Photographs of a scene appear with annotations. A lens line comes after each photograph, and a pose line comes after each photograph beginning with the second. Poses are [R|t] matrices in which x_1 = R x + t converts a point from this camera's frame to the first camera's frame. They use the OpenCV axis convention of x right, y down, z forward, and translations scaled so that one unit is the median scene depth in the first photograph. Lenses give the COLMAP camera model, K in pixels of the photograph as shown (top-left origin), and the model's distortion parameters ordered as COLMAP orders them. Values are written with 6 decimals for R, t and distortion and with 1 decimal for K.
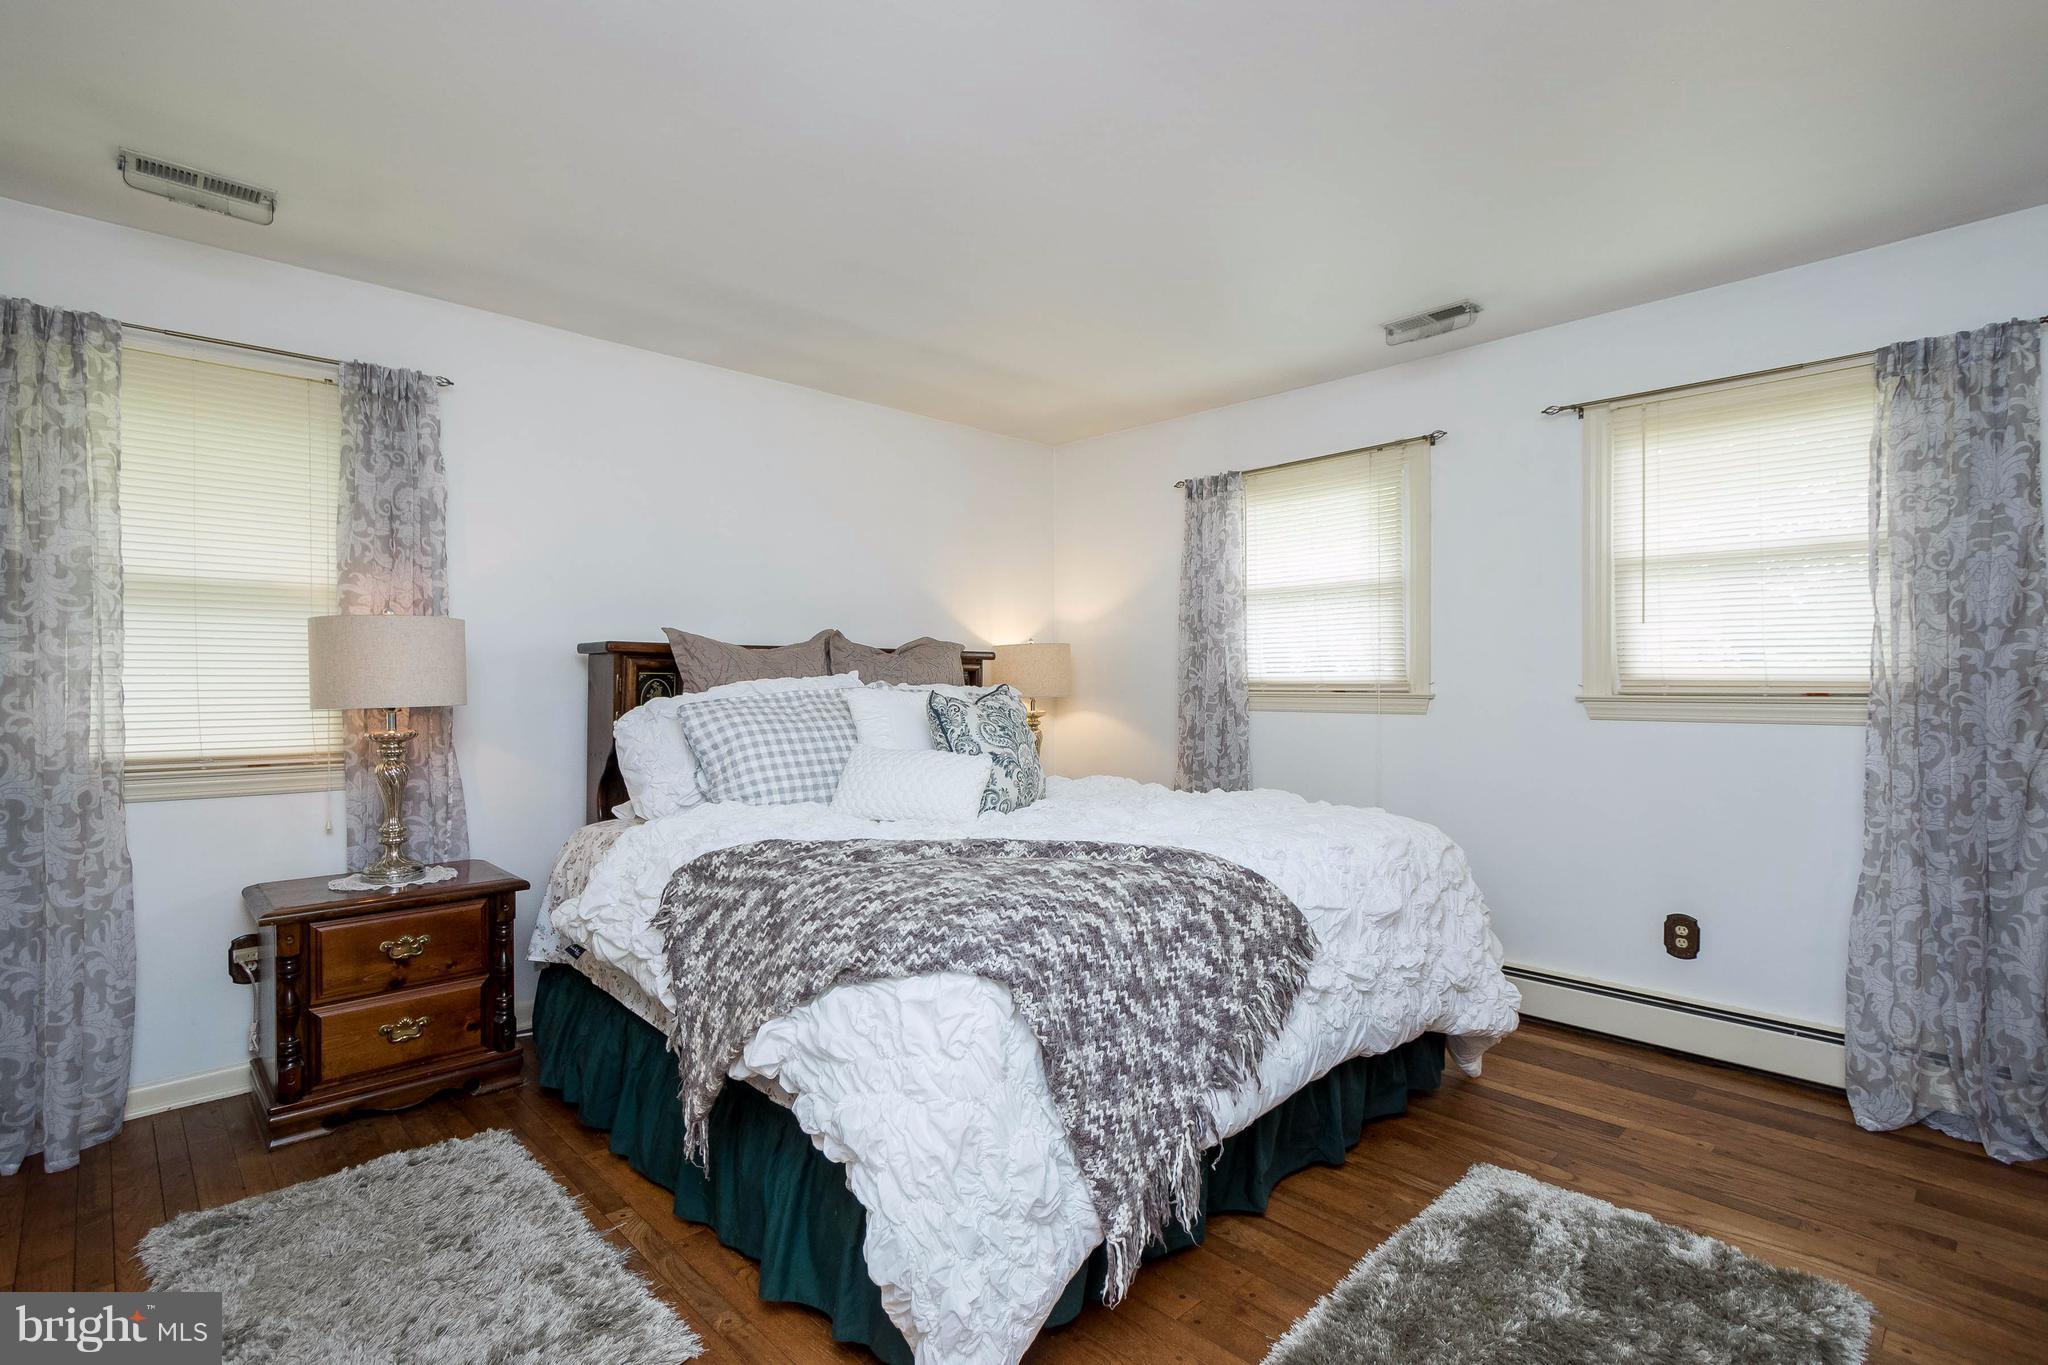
lens RADIAL K [[945.4, 0, 1029.1], [0, 945.4, 684.7], [0, 0, 1]] dist [-0.017275, 0.005054]
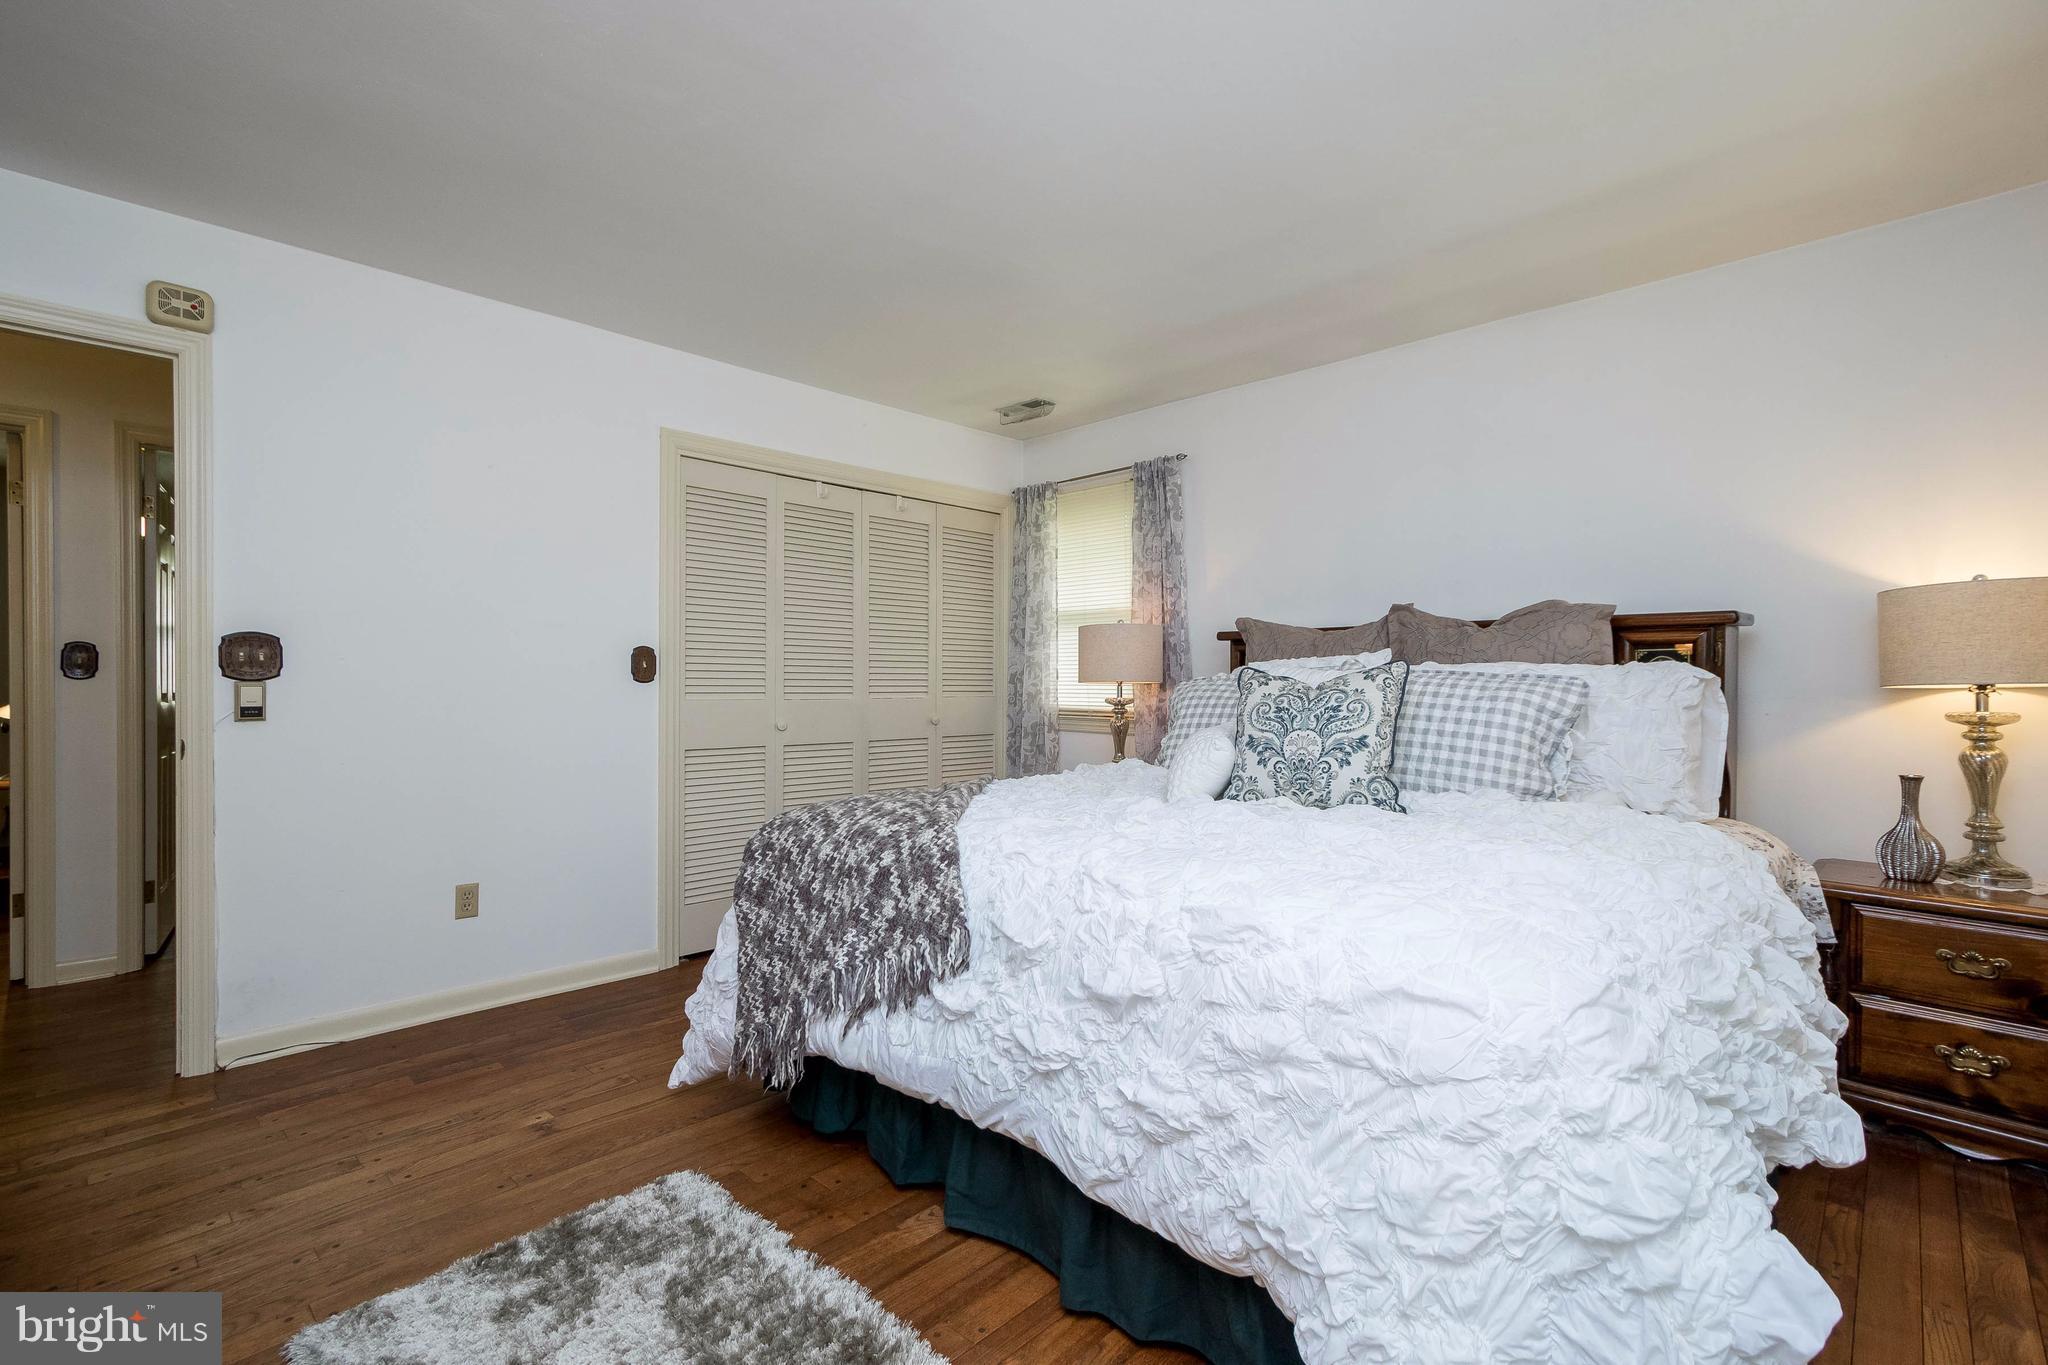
lens RADIAL K [[945.4, 0, 1029.1], [0, 945.4, 684.7], [0, 0, 1]] dist [-0.017275, 0.005054]
pose [[0.037139, 0.002308, -0.999307, 1.208294], [-0.001485, 0.999996, 0.002254, 0.030827], [0.999309, 0.001400, 0.037142, 1.080006]]
